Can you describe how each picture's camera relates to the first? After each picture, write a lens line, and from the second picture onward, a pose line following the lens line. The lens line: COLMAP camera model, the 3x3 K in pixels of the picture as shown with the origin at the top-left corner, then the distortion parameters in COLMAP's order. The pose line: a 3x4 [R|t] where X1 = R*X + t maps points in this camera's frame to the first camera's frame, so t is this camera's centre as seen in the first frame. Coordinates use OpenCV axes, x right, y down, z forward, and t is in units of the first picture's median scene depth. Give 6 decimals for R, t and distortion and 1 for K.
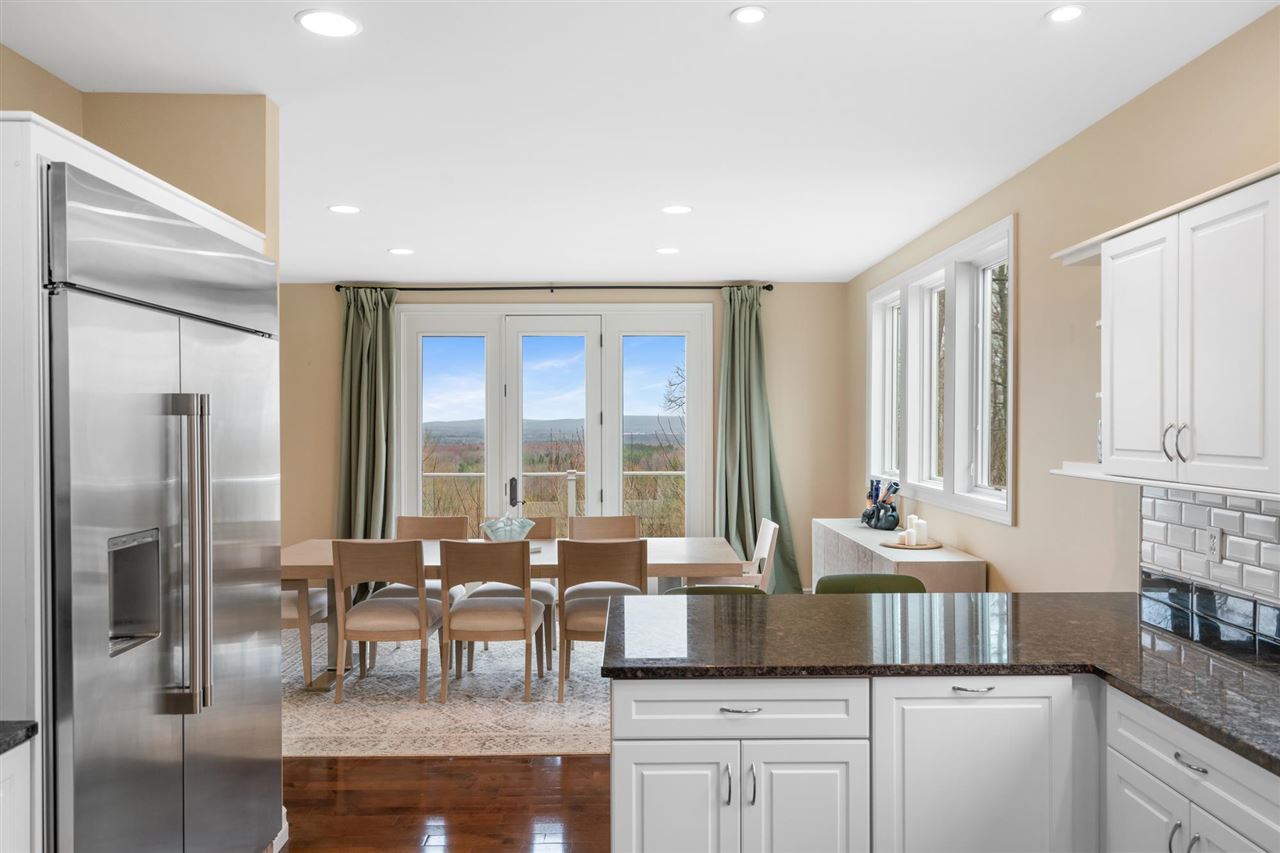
lens RADIAL K [[897.2, 0, 642.2], [0, 897.2, 428.0], [0, 0, 1]] dist [0.003149, 0.004764]
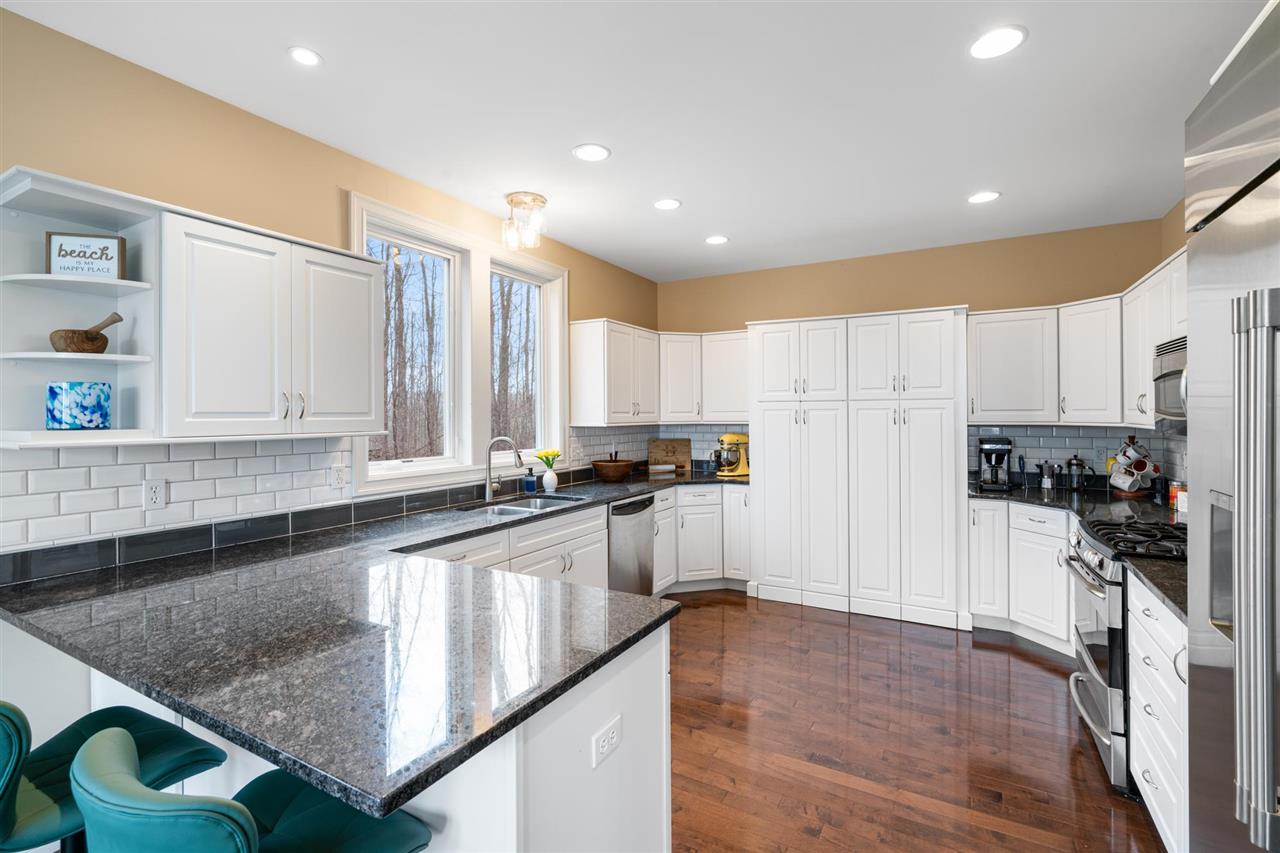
lens RADIAL K [[574.0, 0, 640.0], [0, 574.0, 415.3], [0, 0, 1]] dist [-0.007804, 0.001420]
pose [[-0.860401, 0.009054, 0.509537, -0.167757], [0.013093, 0.999905, 0.004342, 0.017992], [-0.509449, 0.010407, -0.860438, 0.765397]]
